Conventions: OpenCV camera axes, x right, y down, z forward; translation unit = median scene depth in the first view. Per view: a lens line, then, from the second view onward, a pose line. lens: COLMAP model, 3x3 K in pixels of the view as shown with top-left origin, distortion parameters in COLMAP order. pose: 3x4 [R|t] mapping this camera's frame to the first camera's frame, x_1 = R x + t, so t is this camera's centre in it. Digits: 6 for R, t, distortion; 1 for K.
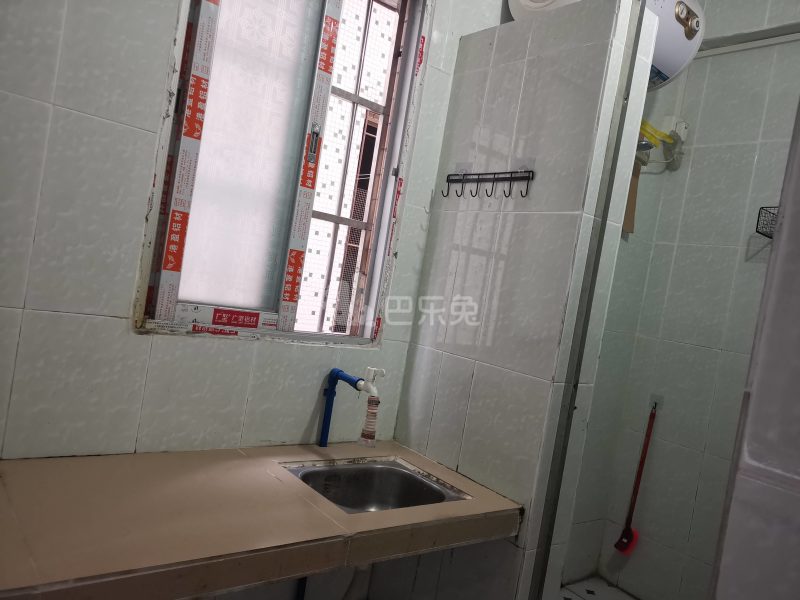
lens RADIAL K [[616.9, 0, 400.0], [0, 616.9, 300.0], [0, 0, 1]] dist [0.050775, -0.047392]
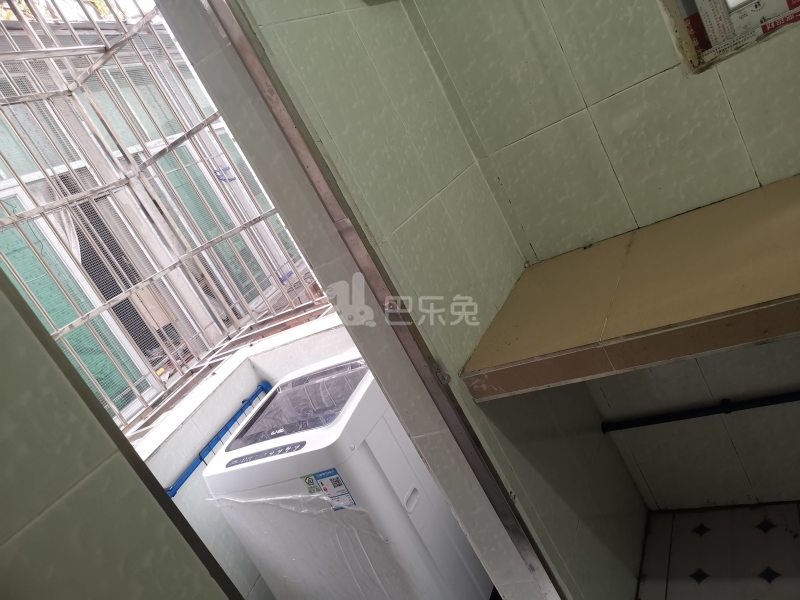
lens RADIAL K [[616.9, 0, 400.0], [0, 616.9, 300.0], [0, 0, 1]] dist [0.050775, -0.047392]
pose [[0.247853, -0.061069, -0.966871, 0.350202], [0.501554, 0.861945, 0.074130, 0.056419], [0.828862, -0.503311, 0.244265, 0.259109]]
